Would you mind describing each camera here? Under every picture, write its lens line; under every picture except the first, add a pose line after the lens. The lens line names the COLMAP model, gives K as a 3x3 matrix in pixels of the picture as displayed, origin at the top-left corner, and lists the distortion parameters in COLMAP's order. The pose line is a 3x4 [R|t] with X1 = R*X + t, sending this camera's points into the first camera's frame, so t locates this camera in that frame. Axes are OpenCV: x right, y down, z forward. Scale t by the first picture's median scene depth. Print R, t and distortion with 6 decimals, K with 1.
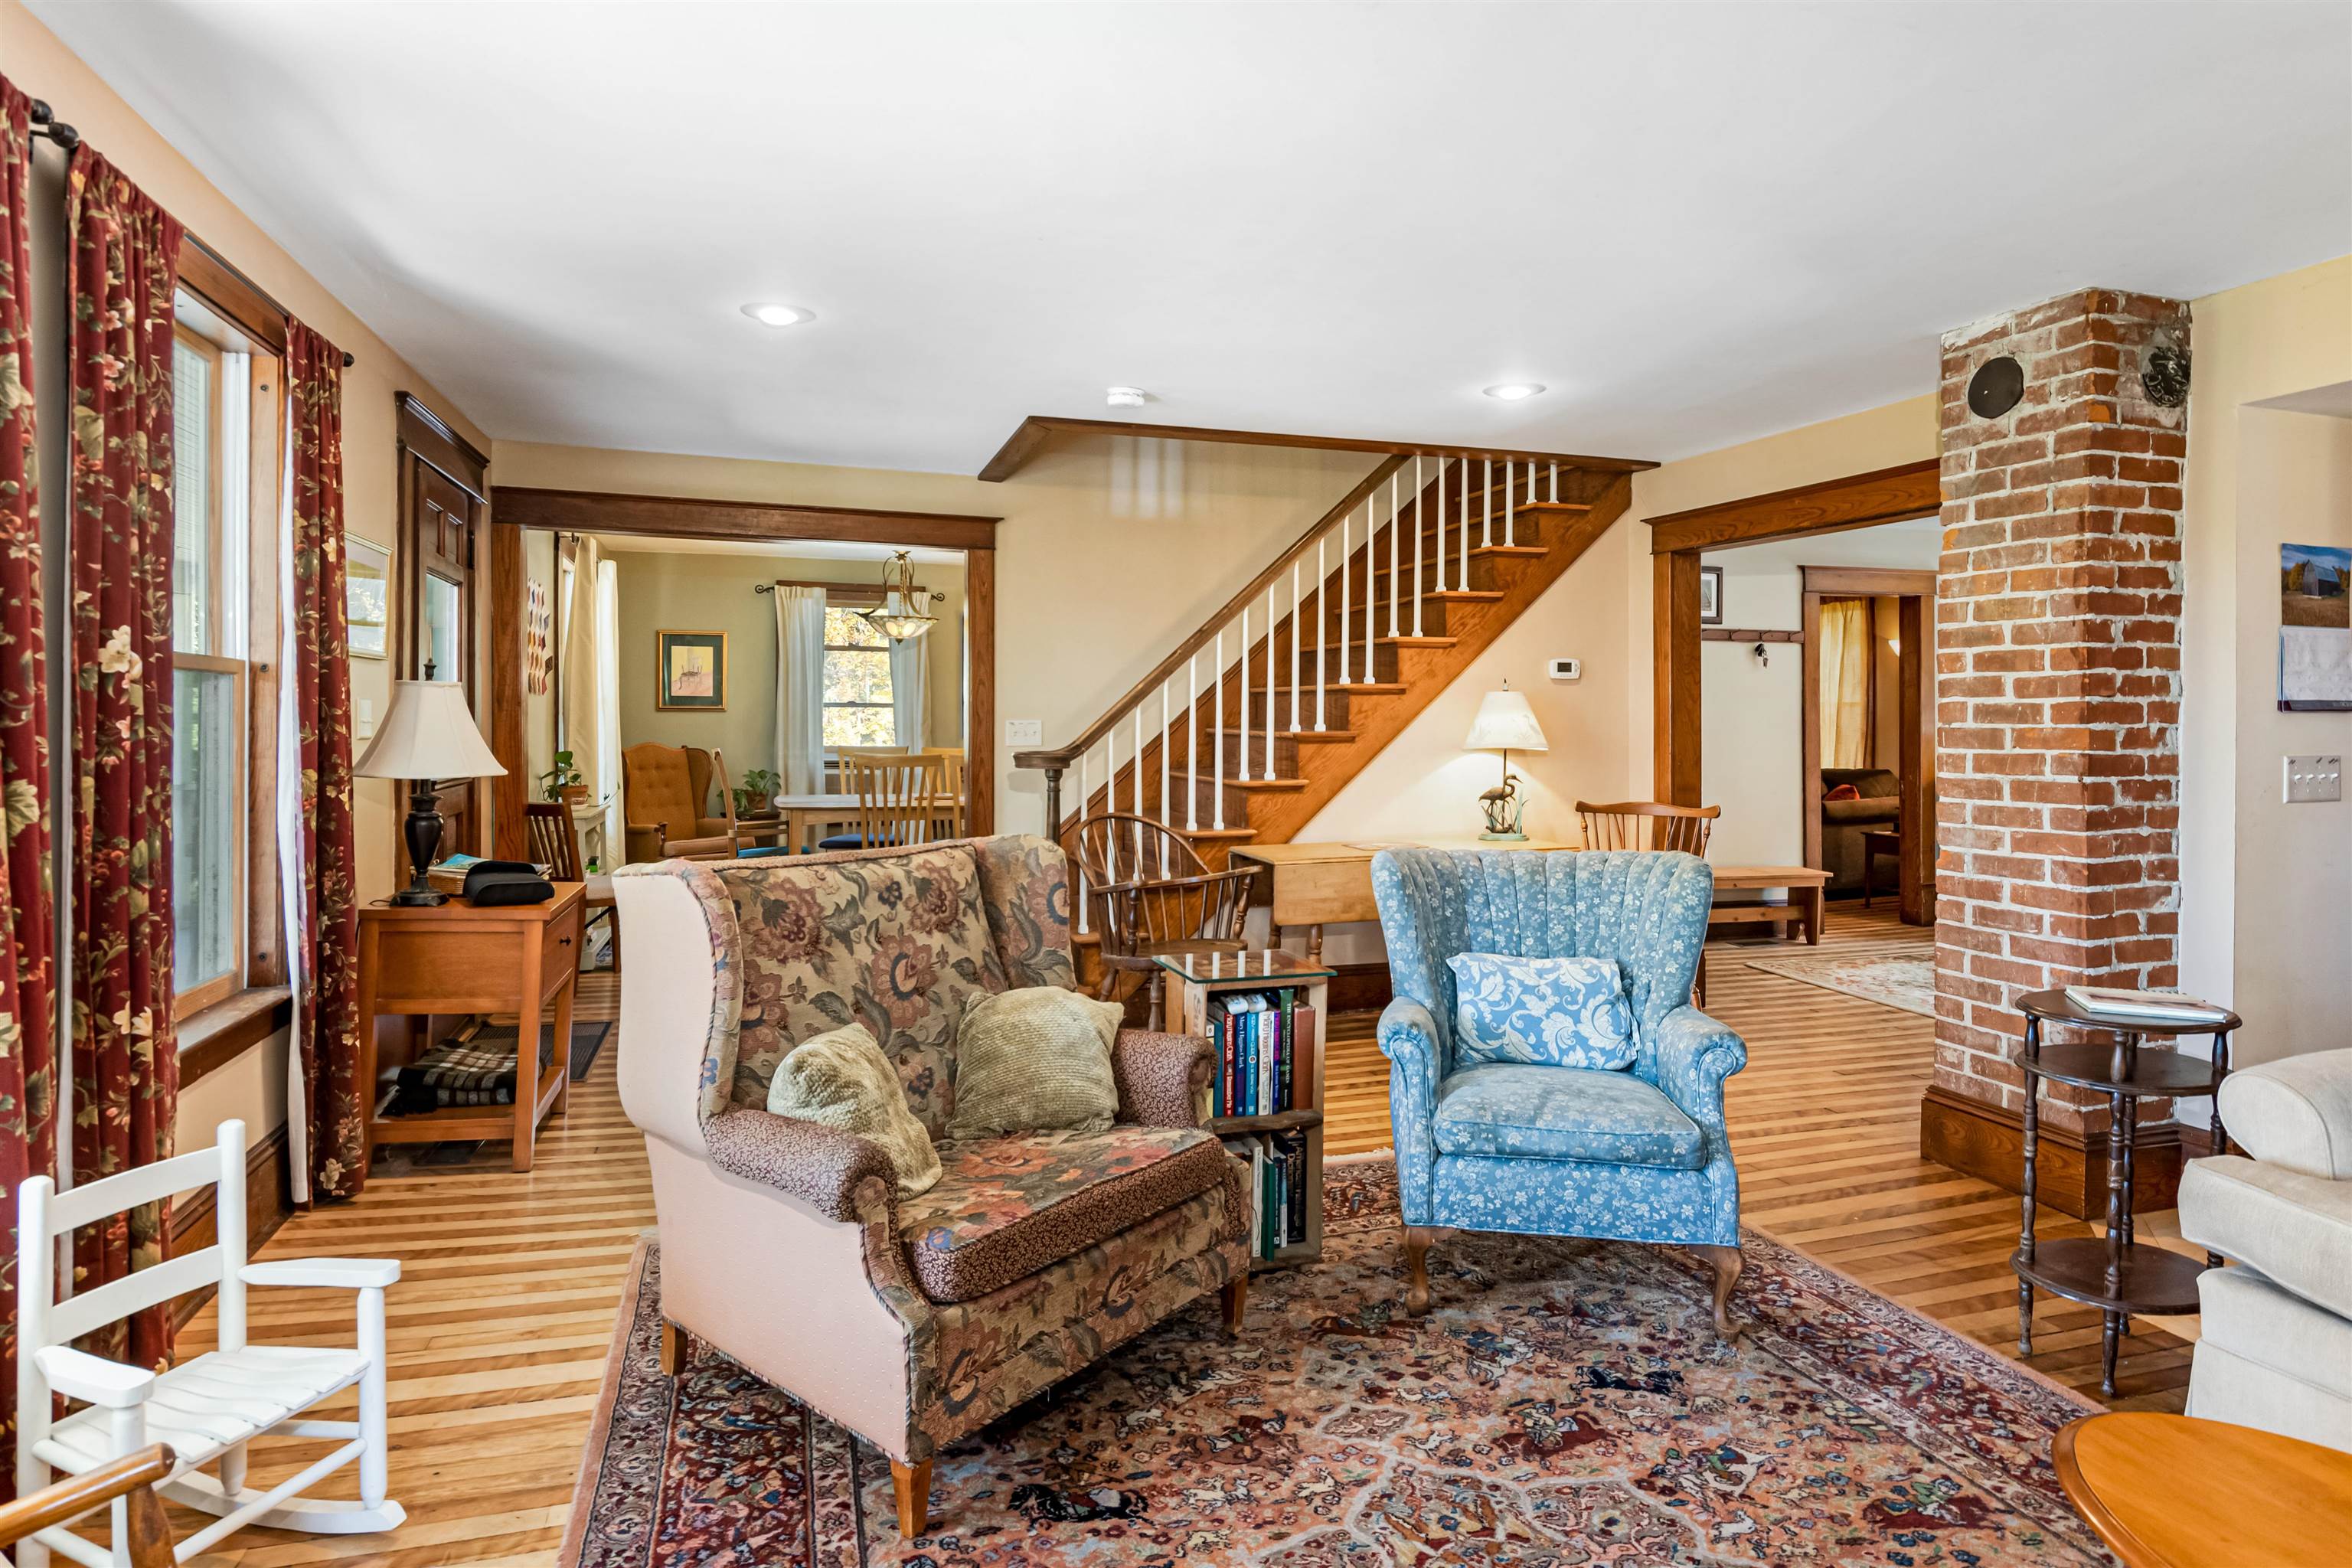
lens RADIAL K [[1324.9, 0, 1149.2], [0, 1324.9, 723.8], [0, 0, 1]] dist [0.000787, -0.001337]
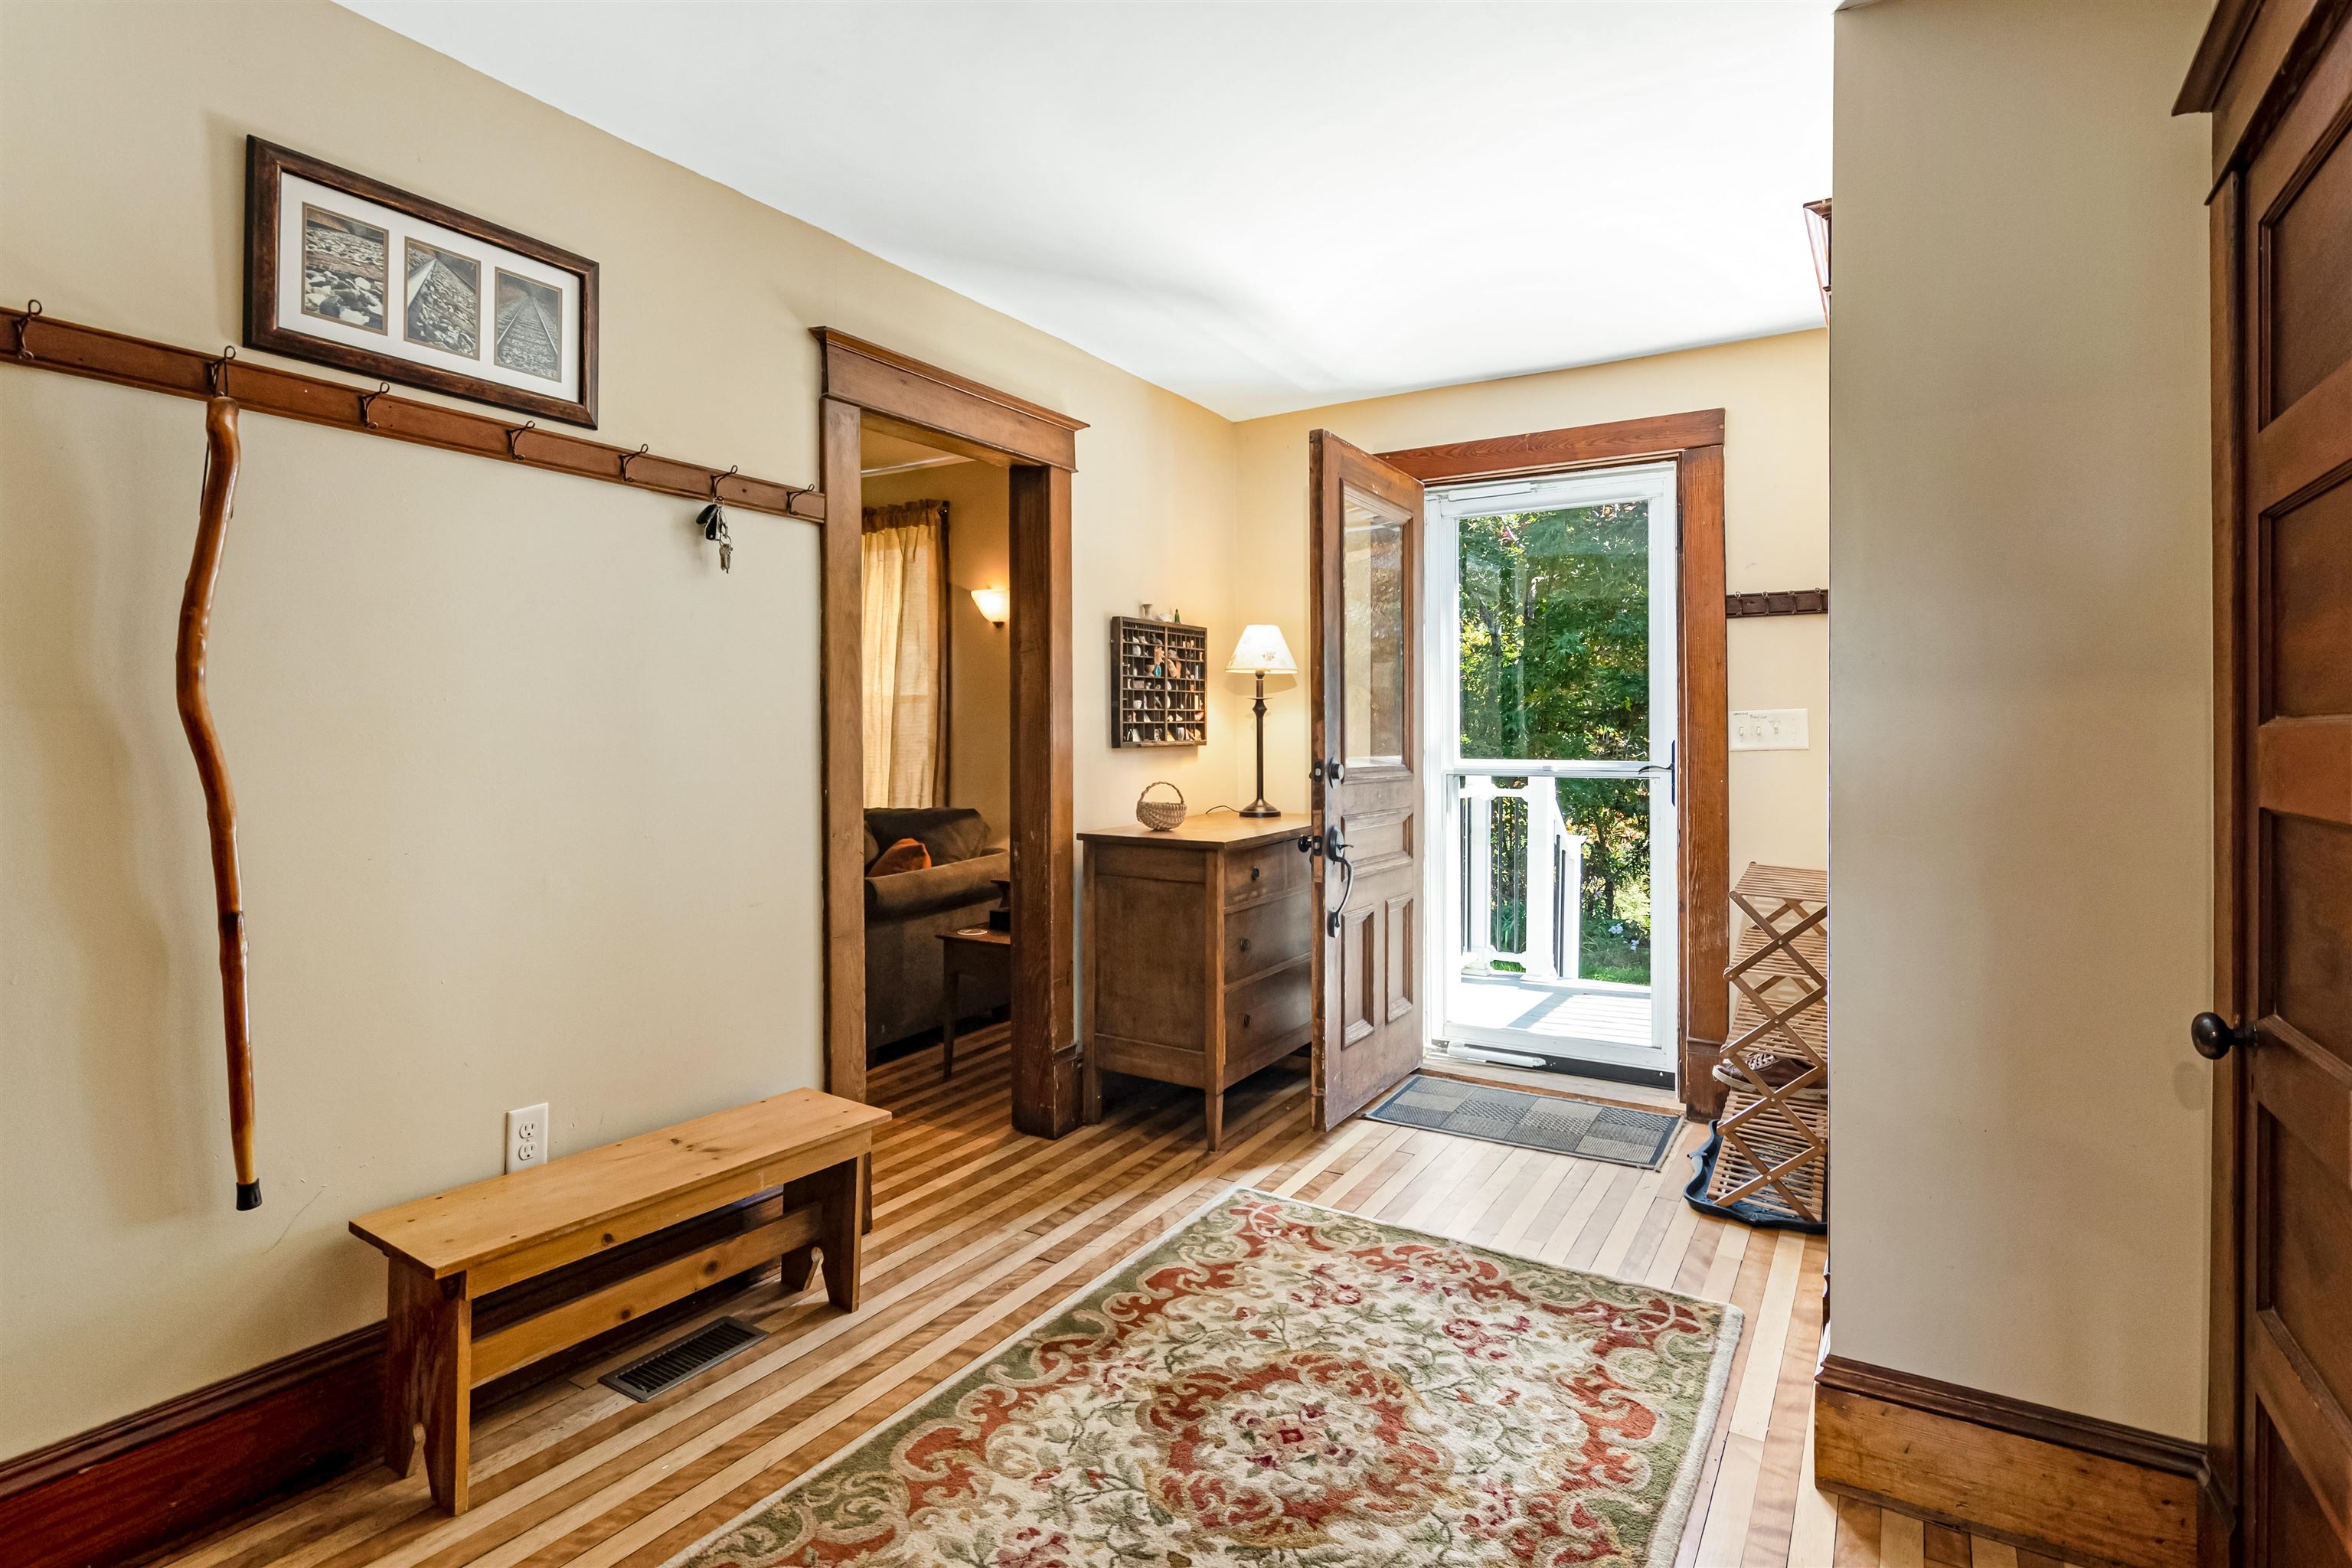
lens RADIAL K [[1142.6, 0, 1159.4], [0, 1142.6, 734.5], [0, 0, 1]] dist [-0.001991, -0.000095]
pose [[0.753999, 0.001454, 0.656874, 0.321523], [0.003398, 0.999976, -0.006115, 0.005504], [-0.656867, 0.006843, 0.753975, 0.629681]]
